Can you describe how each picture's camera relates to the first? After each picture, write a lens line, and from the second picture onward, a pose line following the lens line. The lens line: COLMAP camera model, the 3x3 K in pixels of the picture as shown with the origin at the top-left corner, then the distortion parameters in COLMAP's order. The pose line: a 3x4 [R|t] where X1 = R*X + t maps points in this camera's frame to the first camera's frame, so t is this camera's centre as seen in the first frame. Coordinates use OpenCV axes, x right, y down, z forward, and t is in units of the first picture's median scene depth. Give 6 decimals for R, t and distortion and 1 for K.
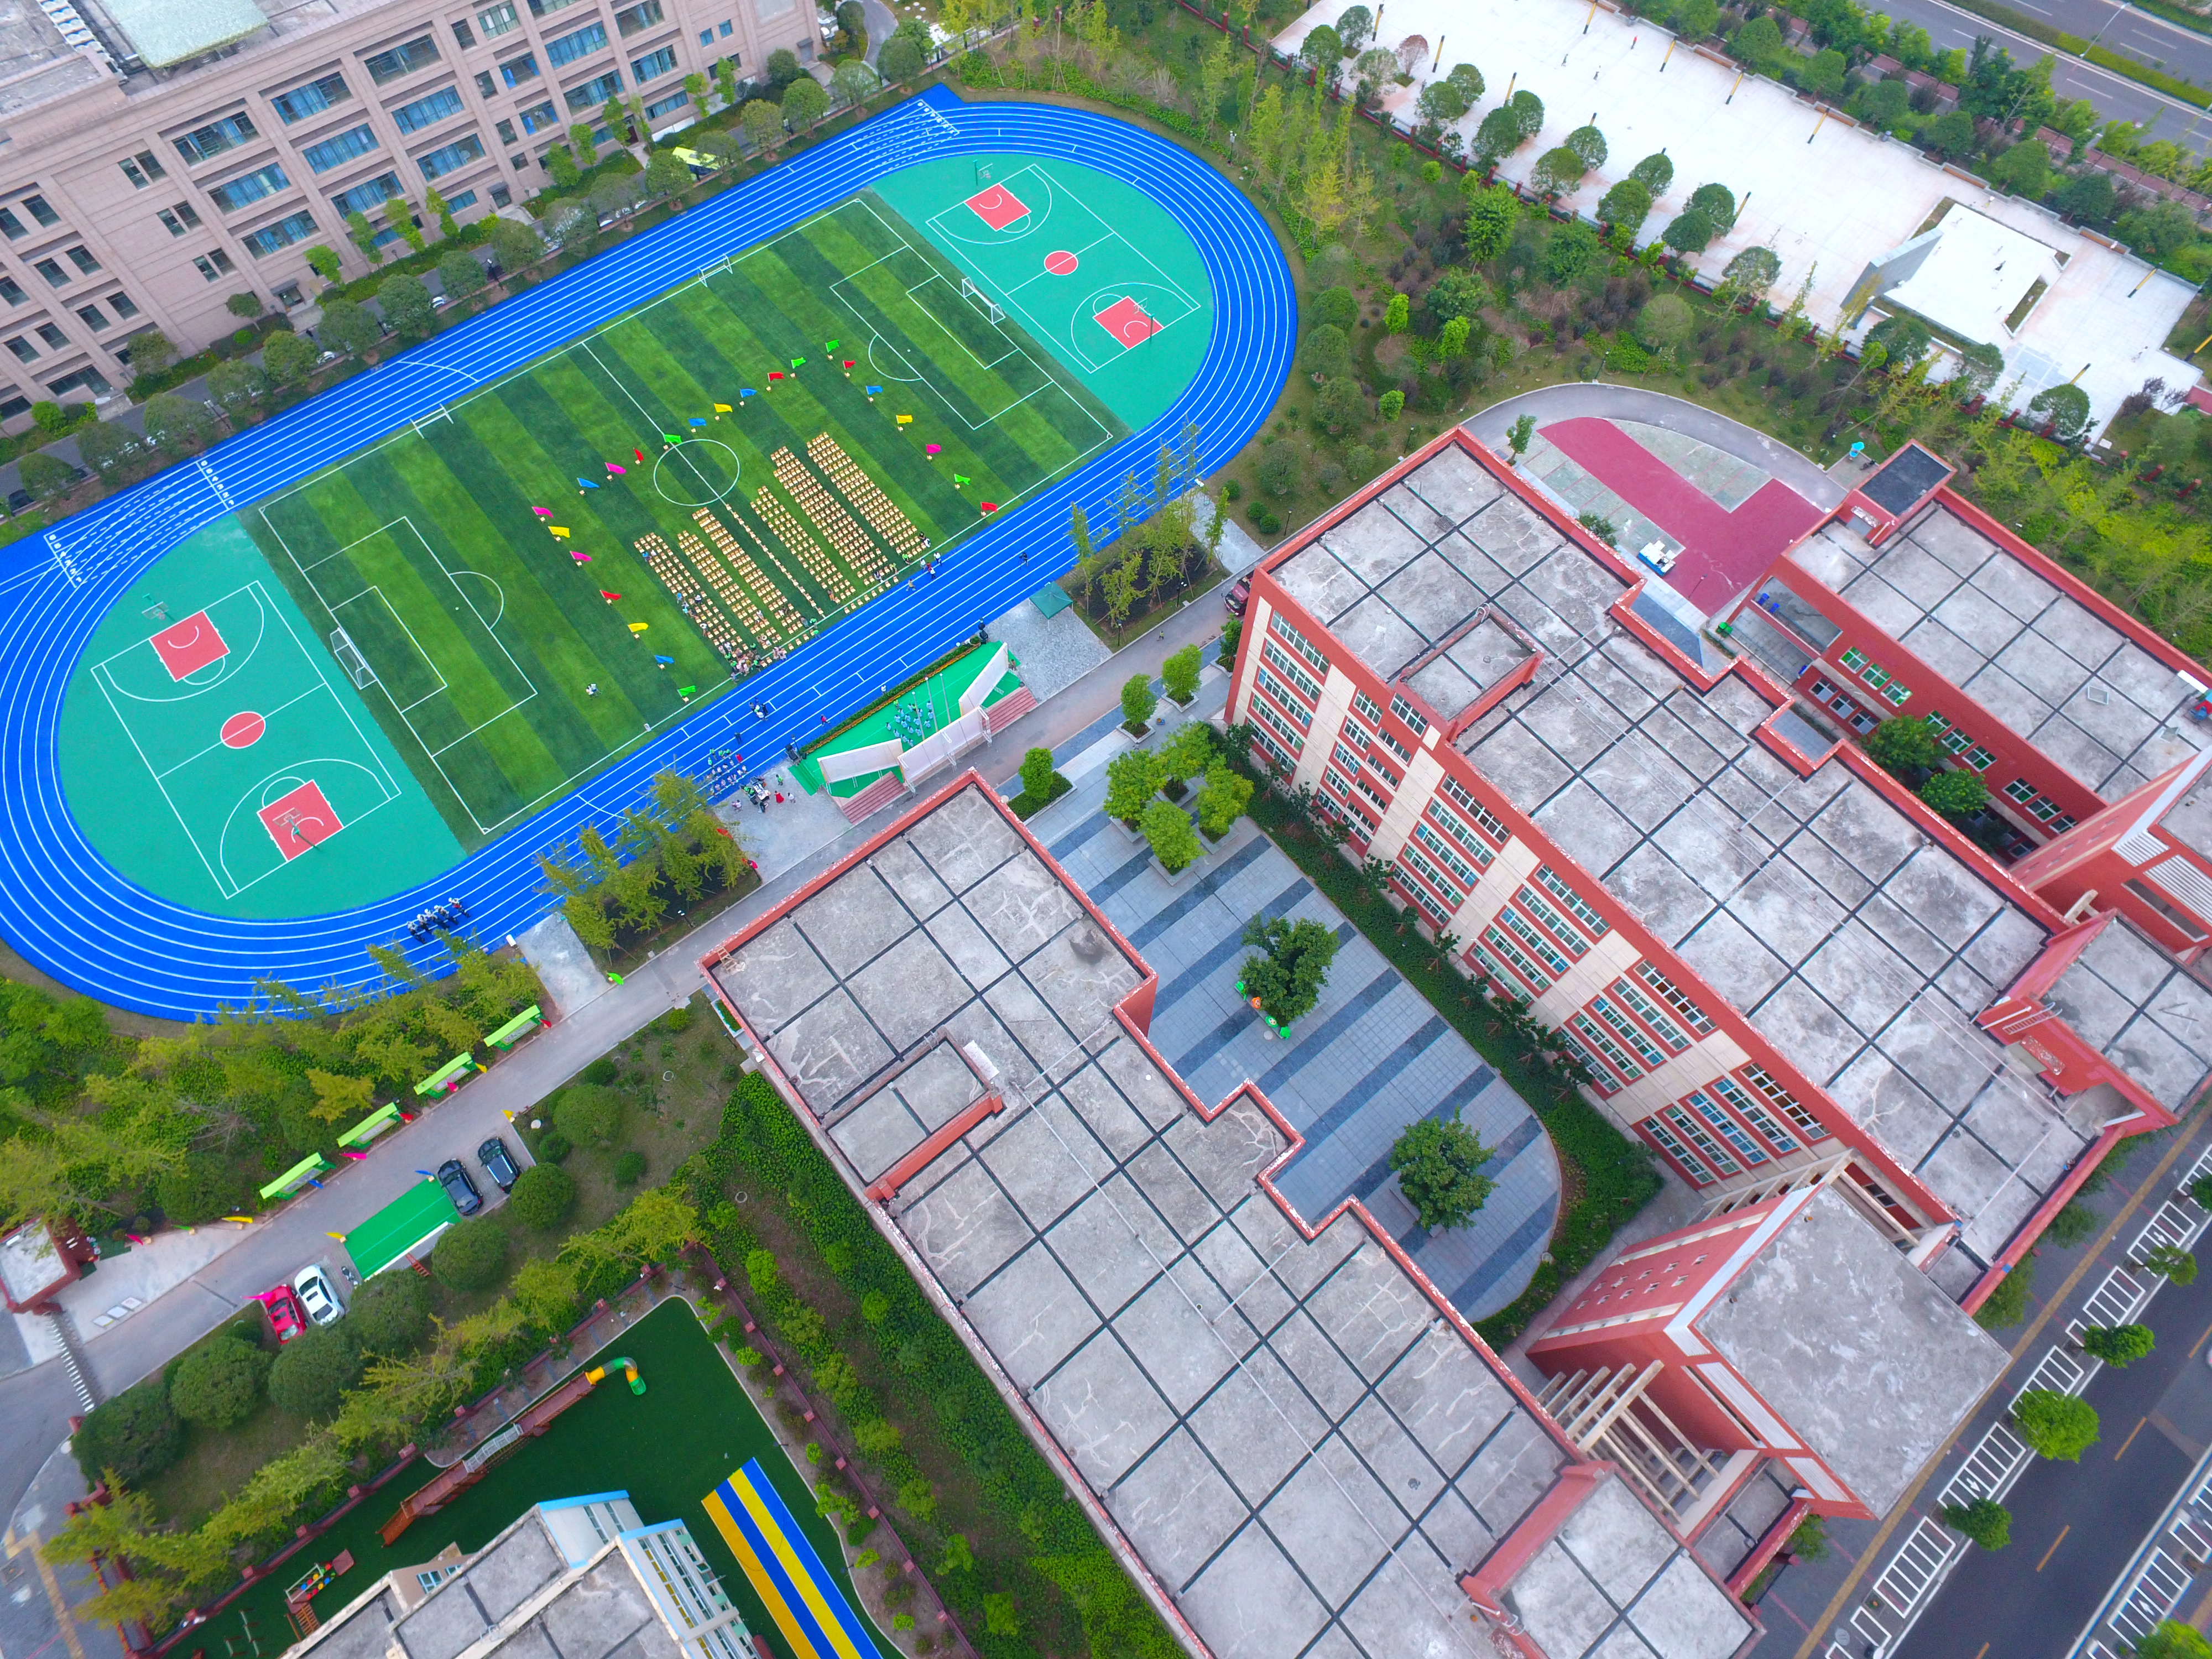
lens RADIAL K [[1271.7, 0, 1106.0], [0, 1271.7, 829.5], [0, 0, 1]] dist [-0.013415, 0.022040]
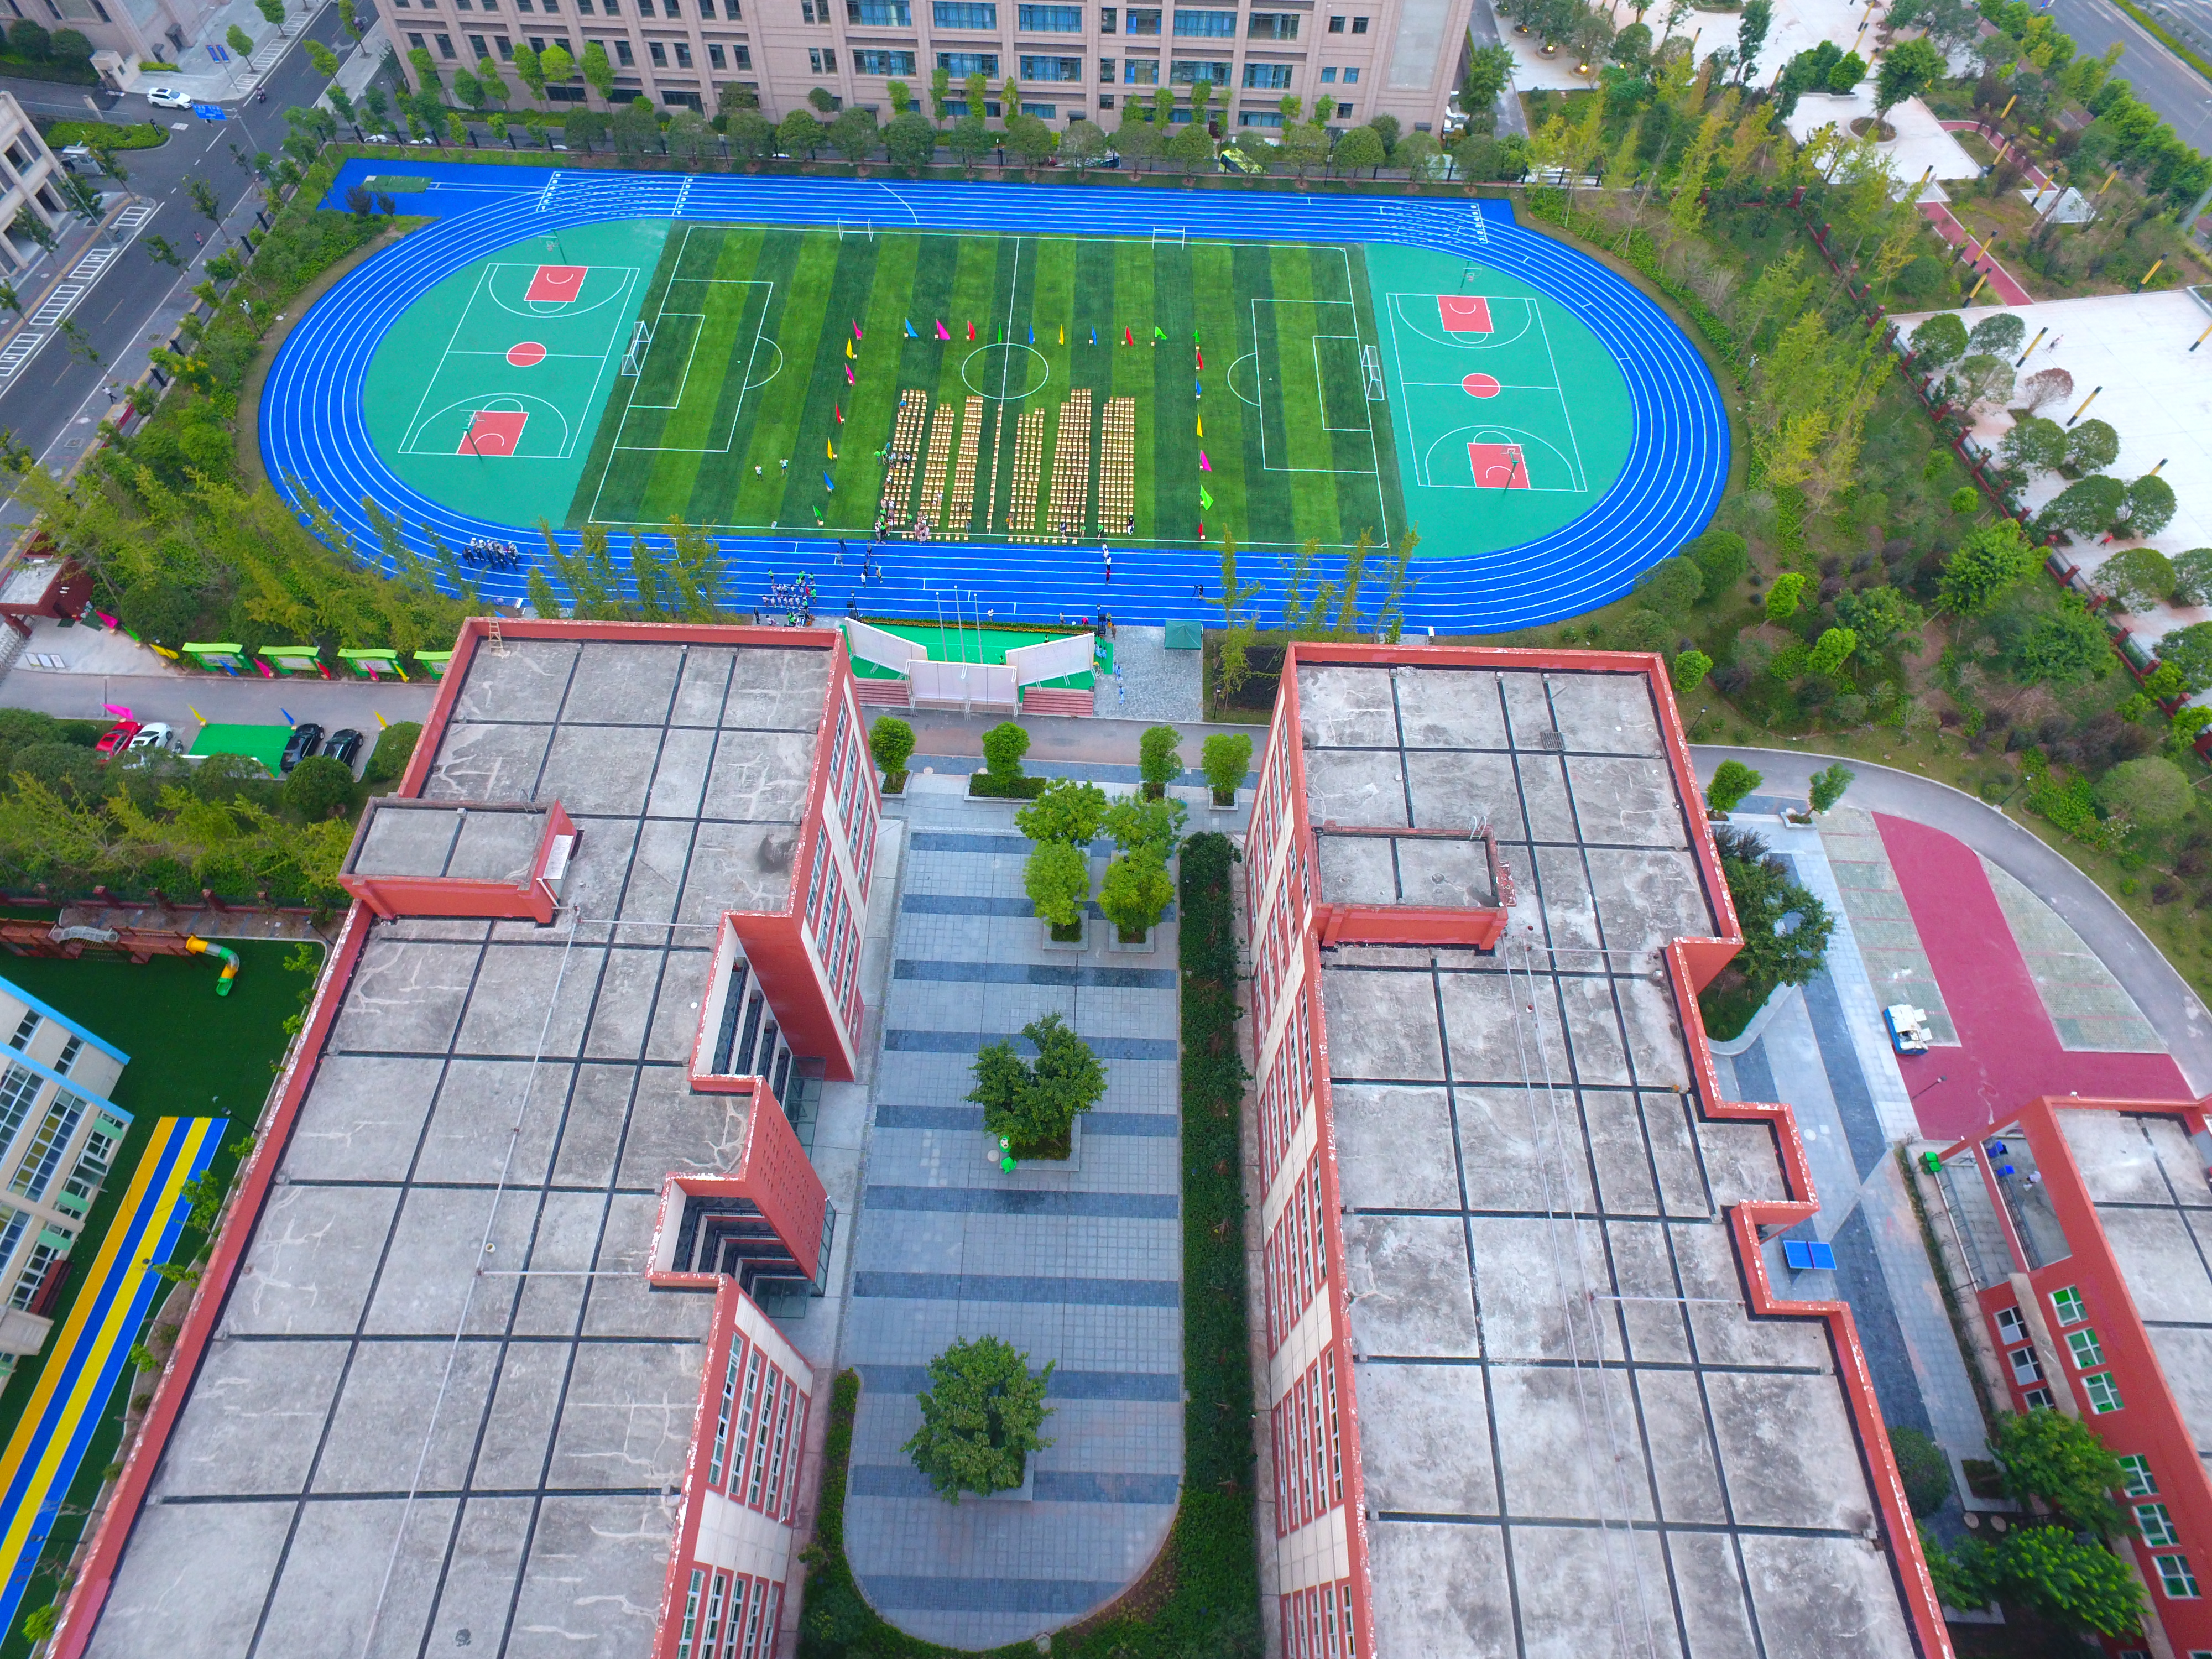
lens RADIAL K [[1271.7, 0, 1106.0], [0, 1271.7, 829.5], [0, 0, 1]] dist [-0.013415, 0.022040]
pose [[0.752141, 0.549408, -0.363916, 0.304933], [-0.598552, 0.800578, -0.028445, -0.017002], [0.275716, 0.239217, 0.930997, 0.202137]]
